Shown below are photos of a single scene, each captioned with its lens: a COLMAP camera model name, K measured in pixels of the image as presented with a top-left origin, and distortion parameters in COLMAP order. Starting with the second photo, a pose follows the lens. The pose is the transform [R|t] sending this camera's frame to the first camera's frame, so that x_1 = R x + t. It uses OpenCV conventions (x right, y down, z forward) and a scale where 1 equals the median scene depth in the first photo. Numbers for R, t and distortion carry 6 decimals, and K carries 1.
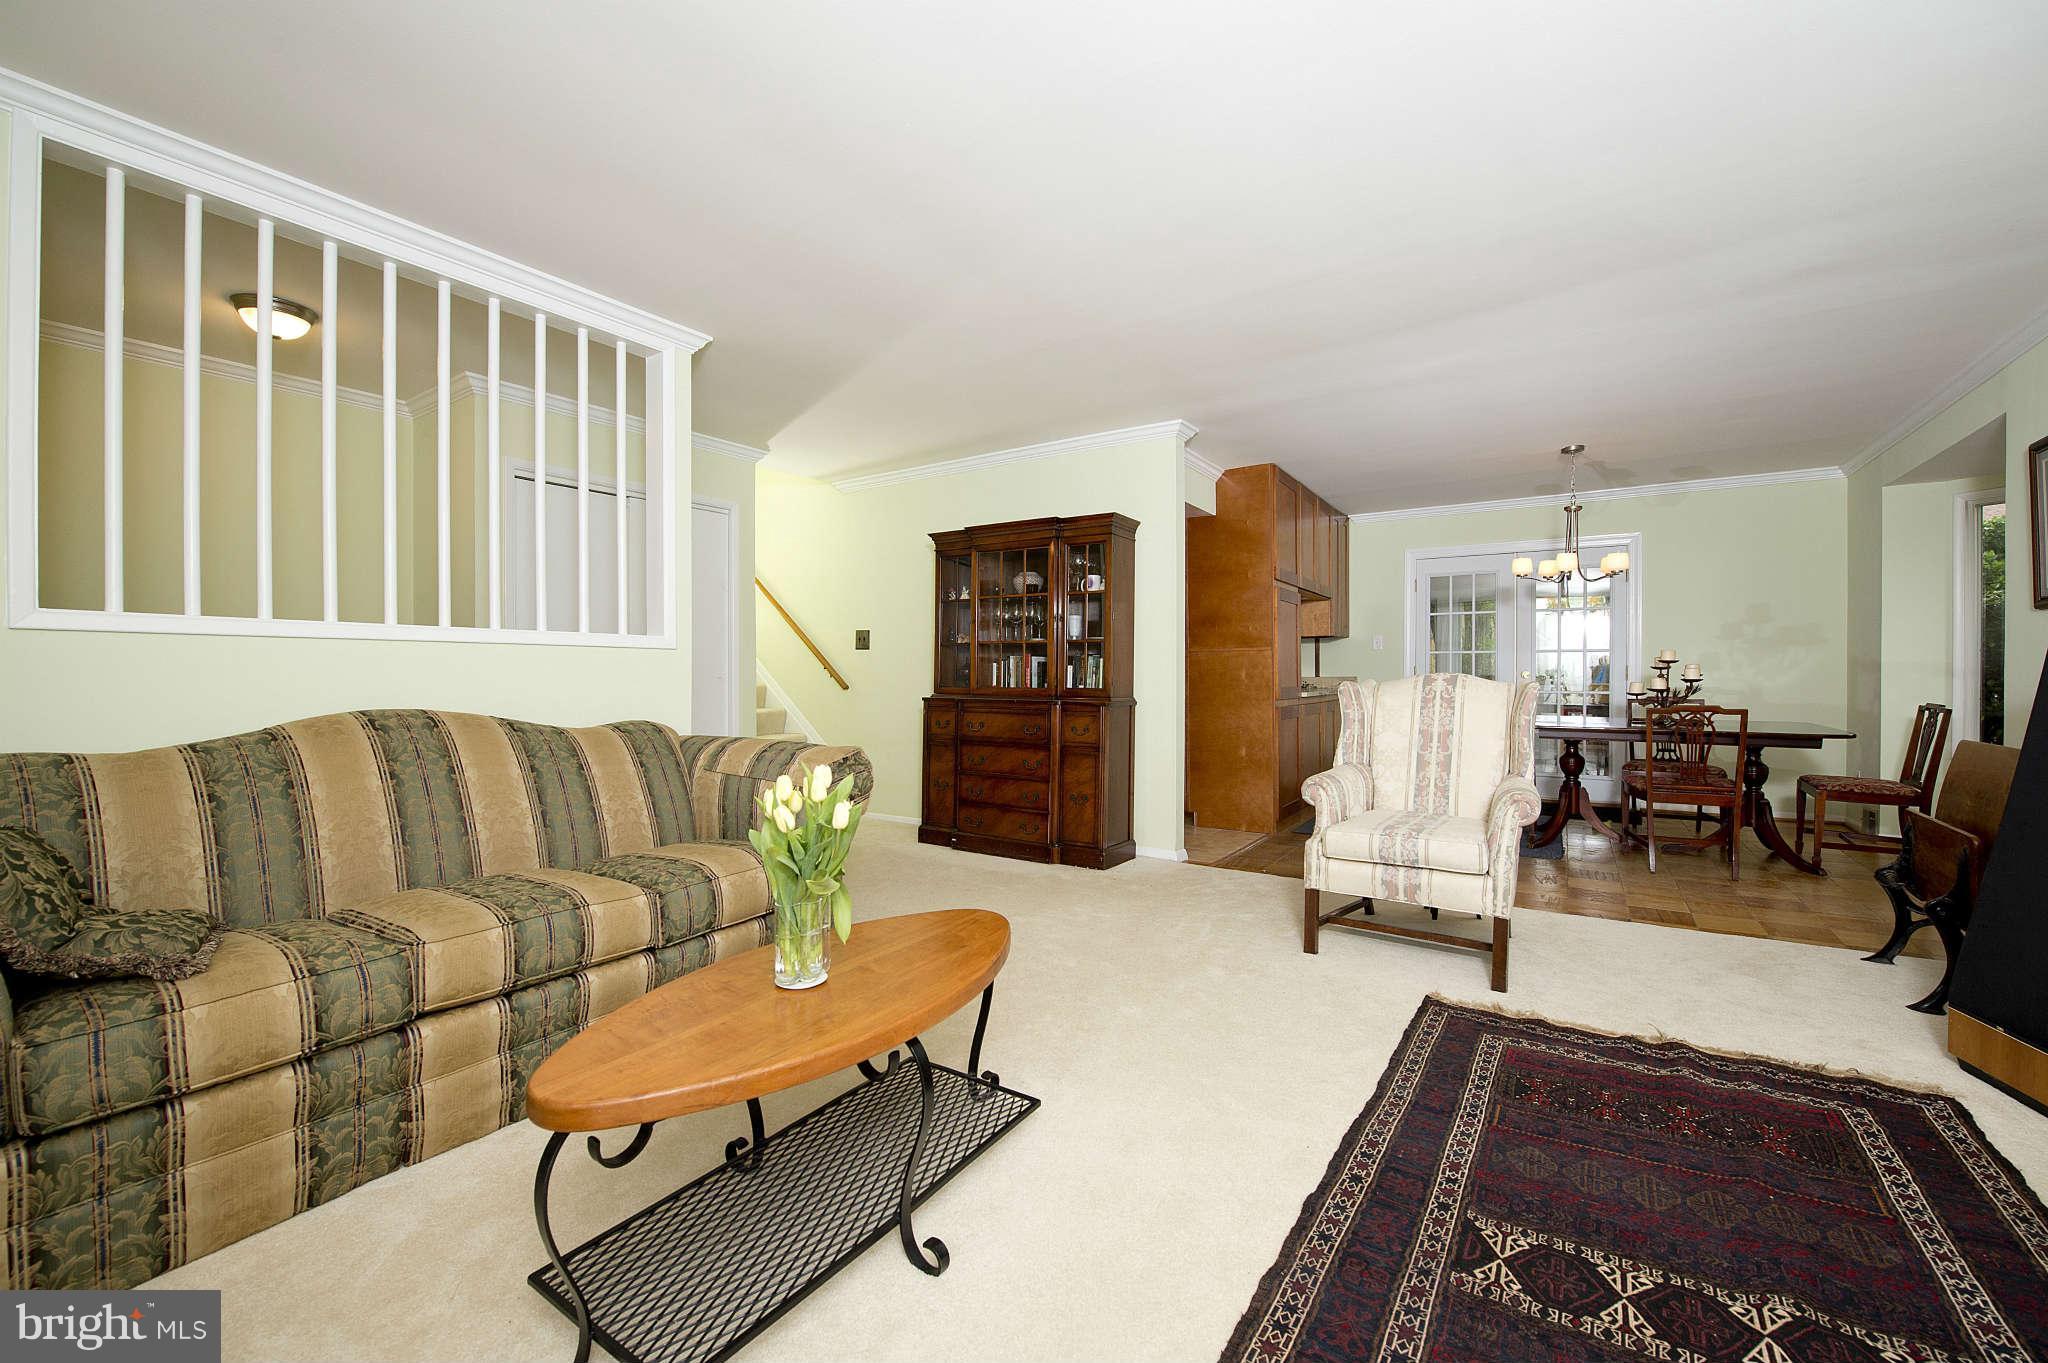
lens RADIAL K [[824.3, 0, 1015.0], [0, 824.3, 672.1], [0, 0, 1]] dist [-0.012074, -0.000943]
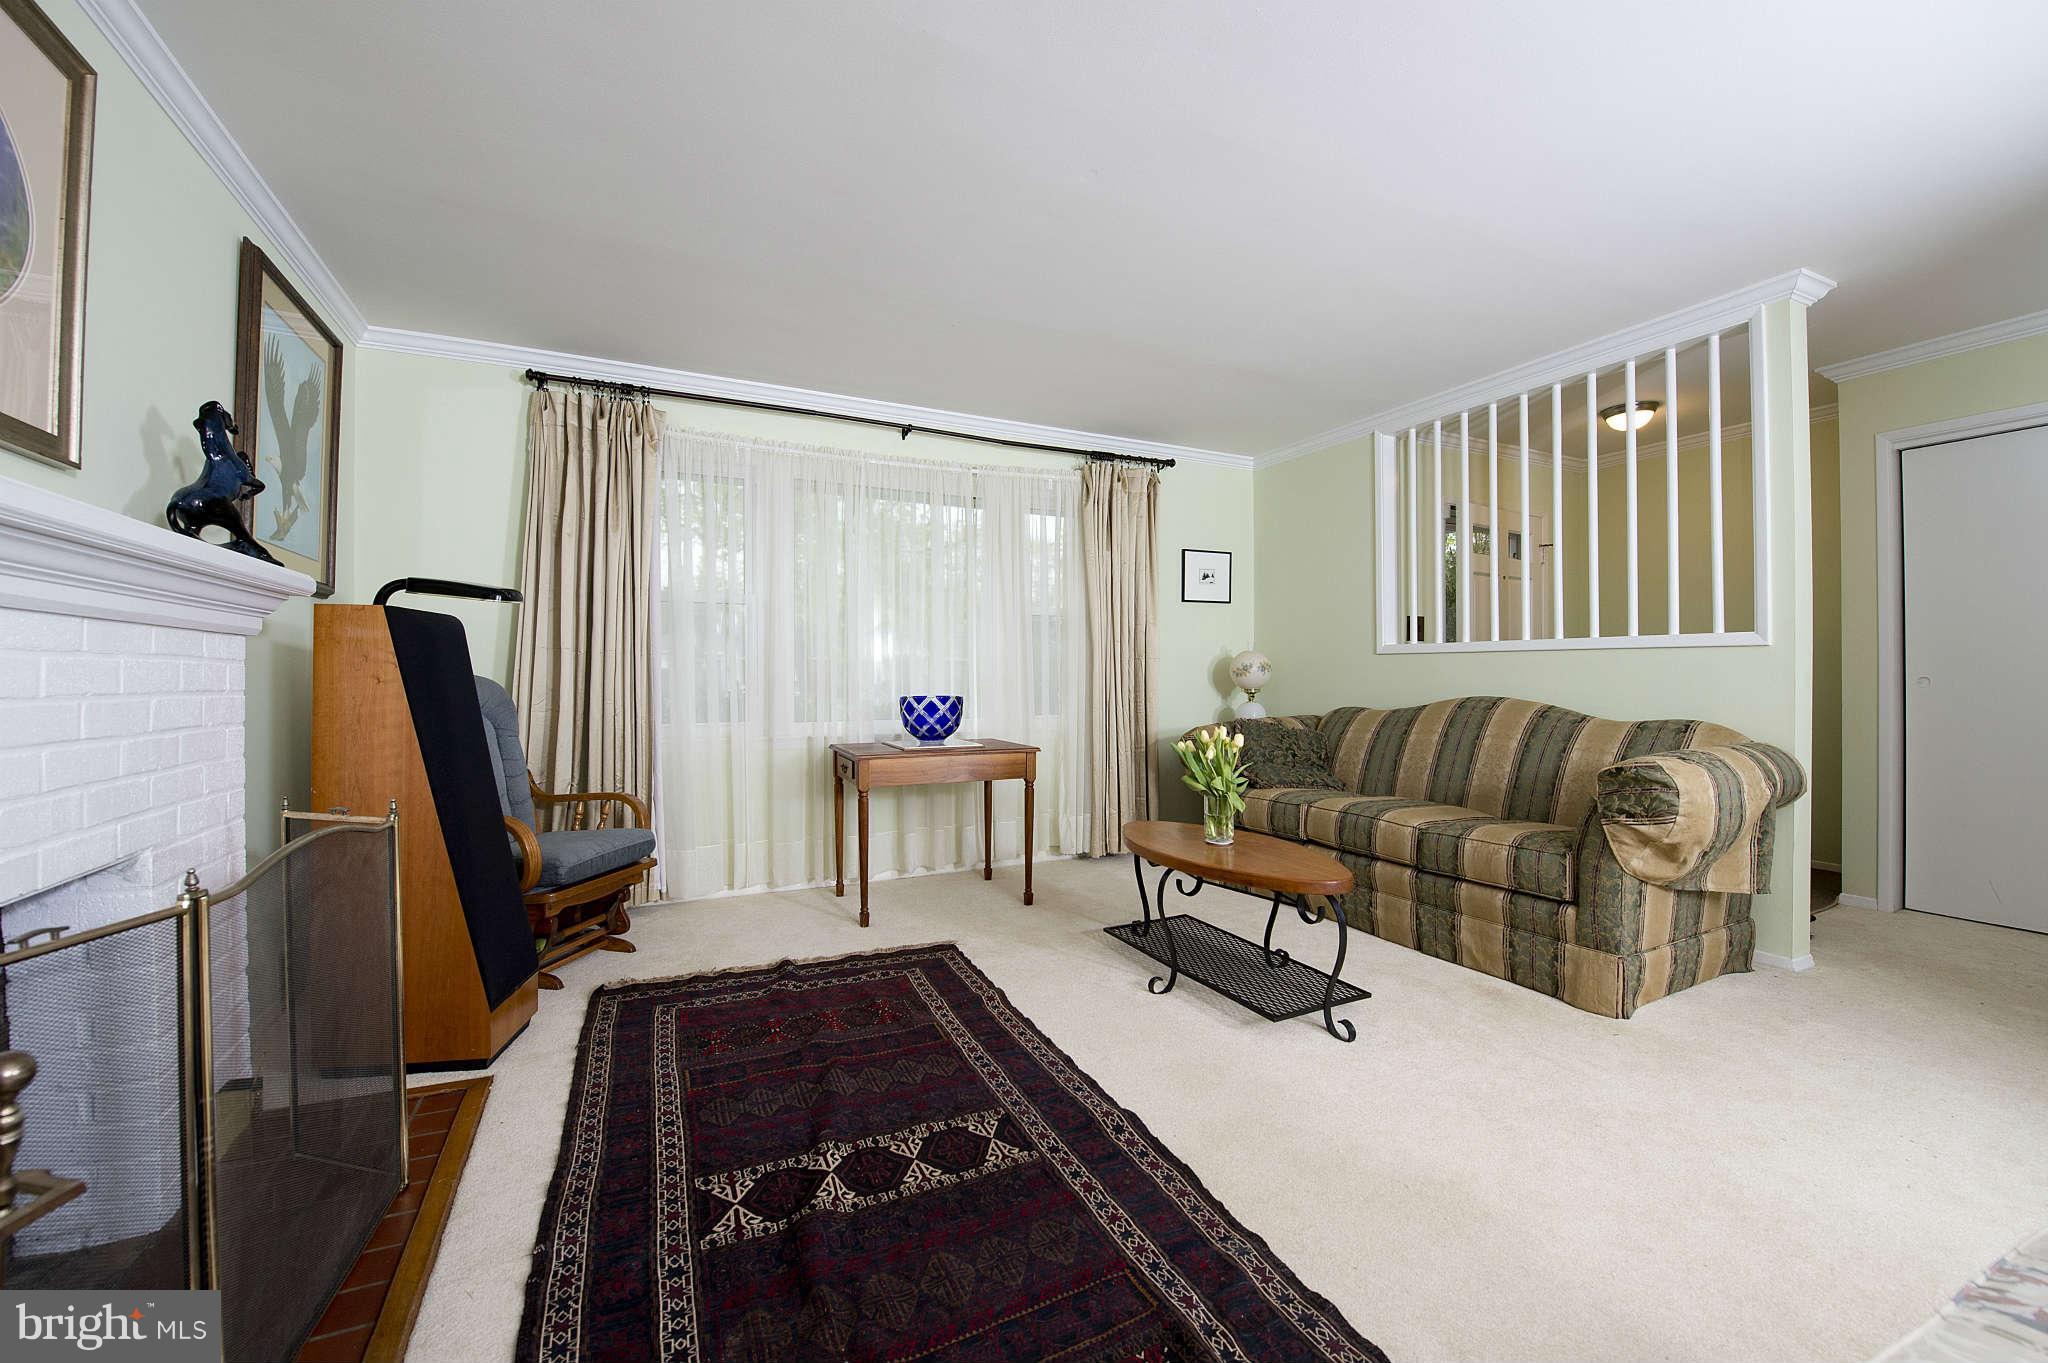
lens RADIAL K [[824.3, 0, 1063.2], [0, 824.3, 672.5], [0, 0, 1]] dist [-0.012074, -0.000943]
pose [[-0.473539, 0.001202, -0.880772, 0.785399], [0.003363, 0.999994, -0.000443, -0.000237], [0.880766, -0.003172, -0.473541, 0.803186]]
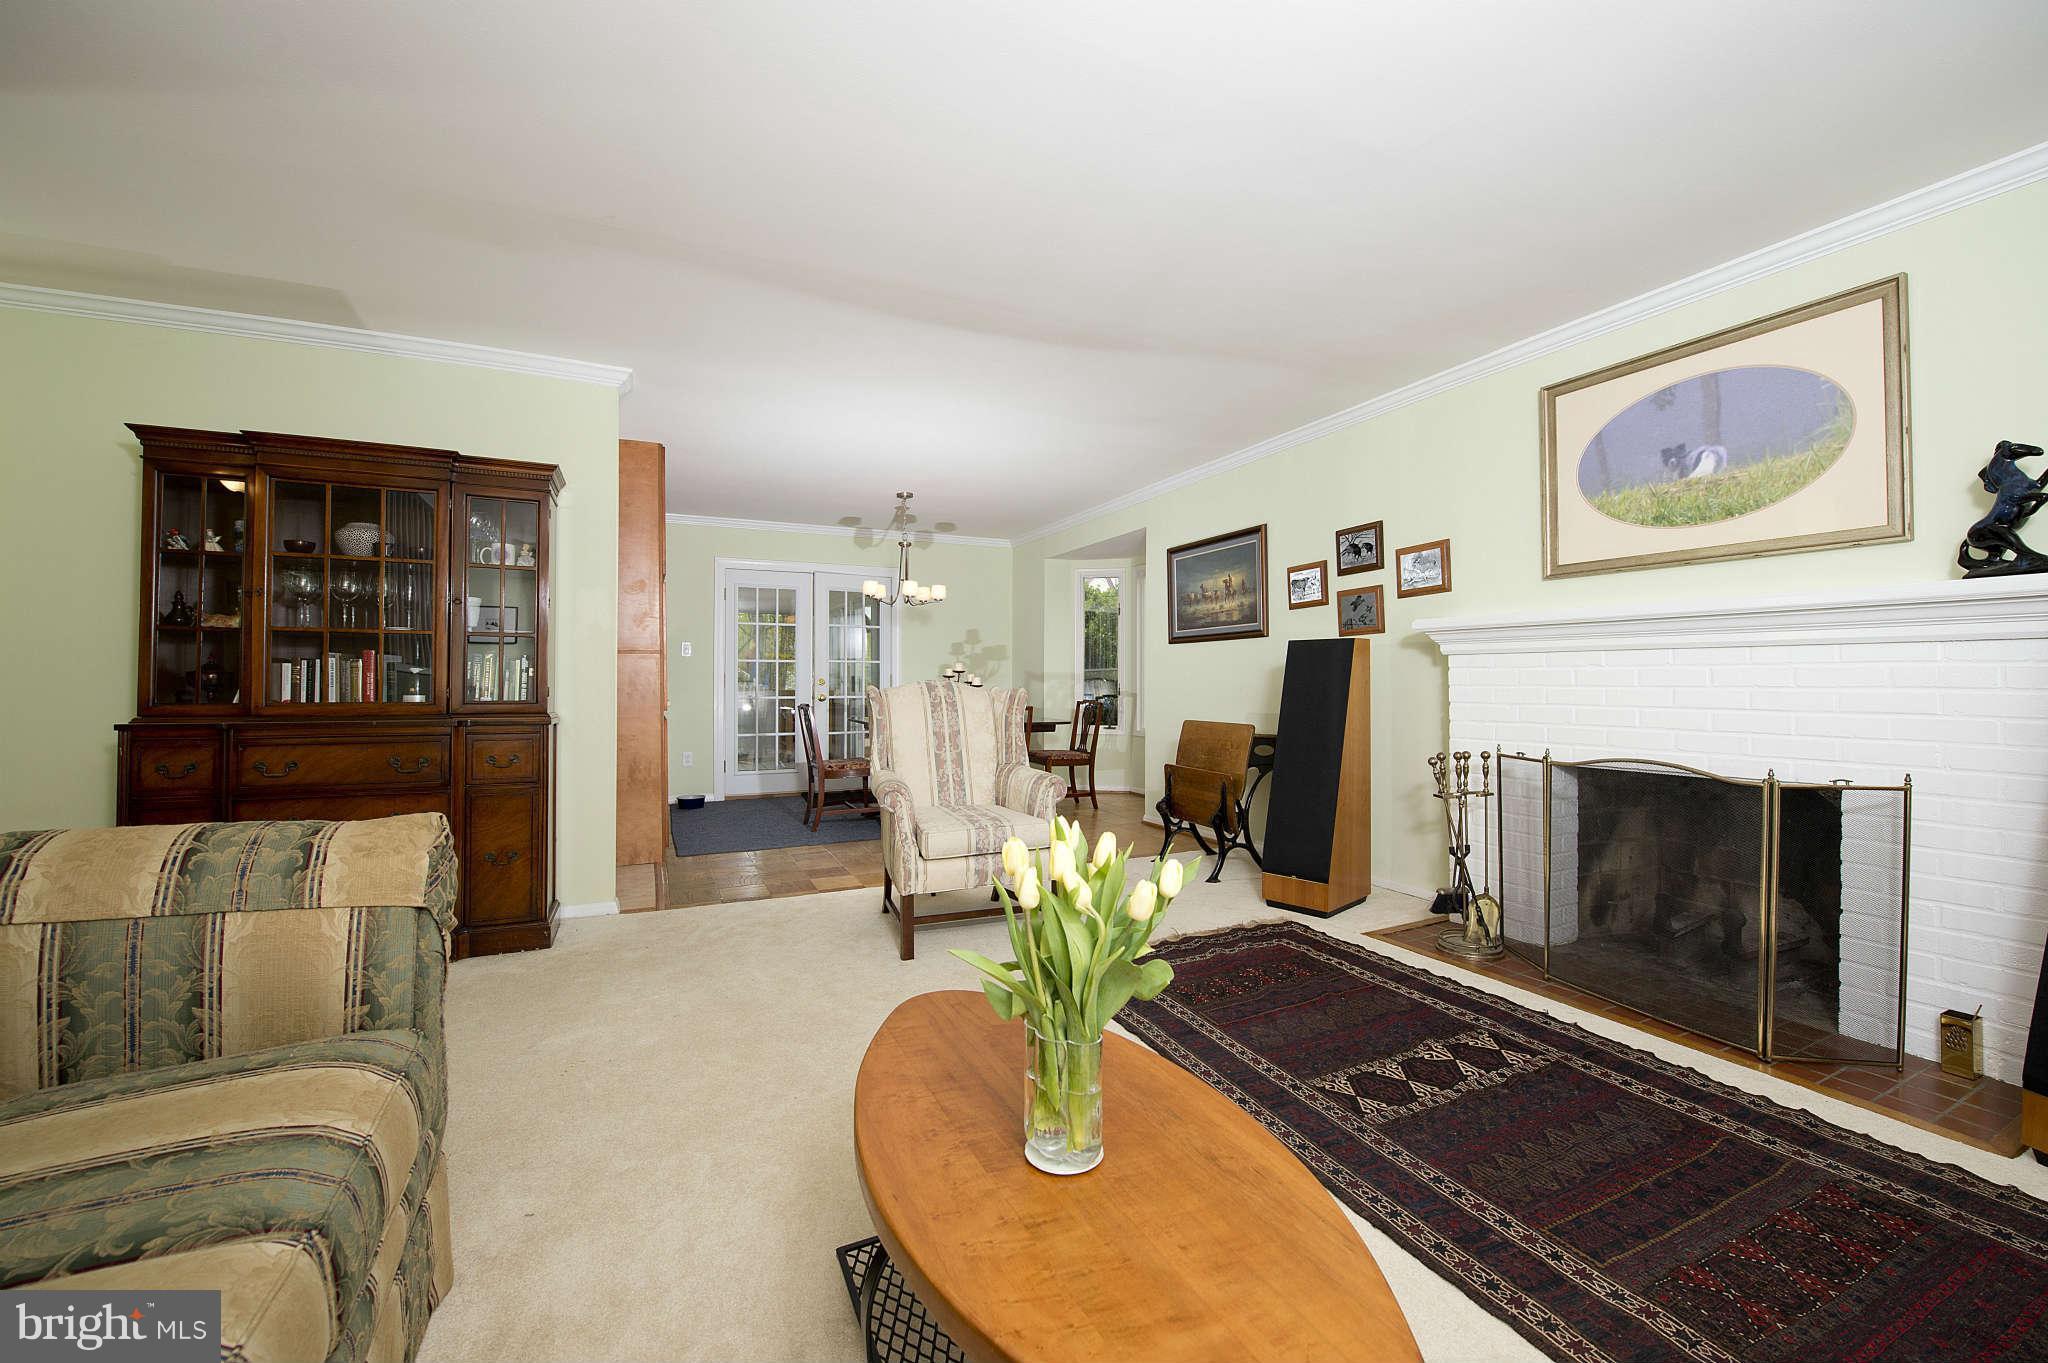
lens RADIAL K [[824.3, 0, 1036.0], [0, 824.3, 674.4], [0, 0, 1]] dist [-0.012074, -0.000943]
pose [[0.510513, 0.006613, 0.859845, -0.427655], [-0.000486, 0.999972, -0.007402, 0.001812], [-0.859870, 0.003361, 0.510502, 0.354809]]
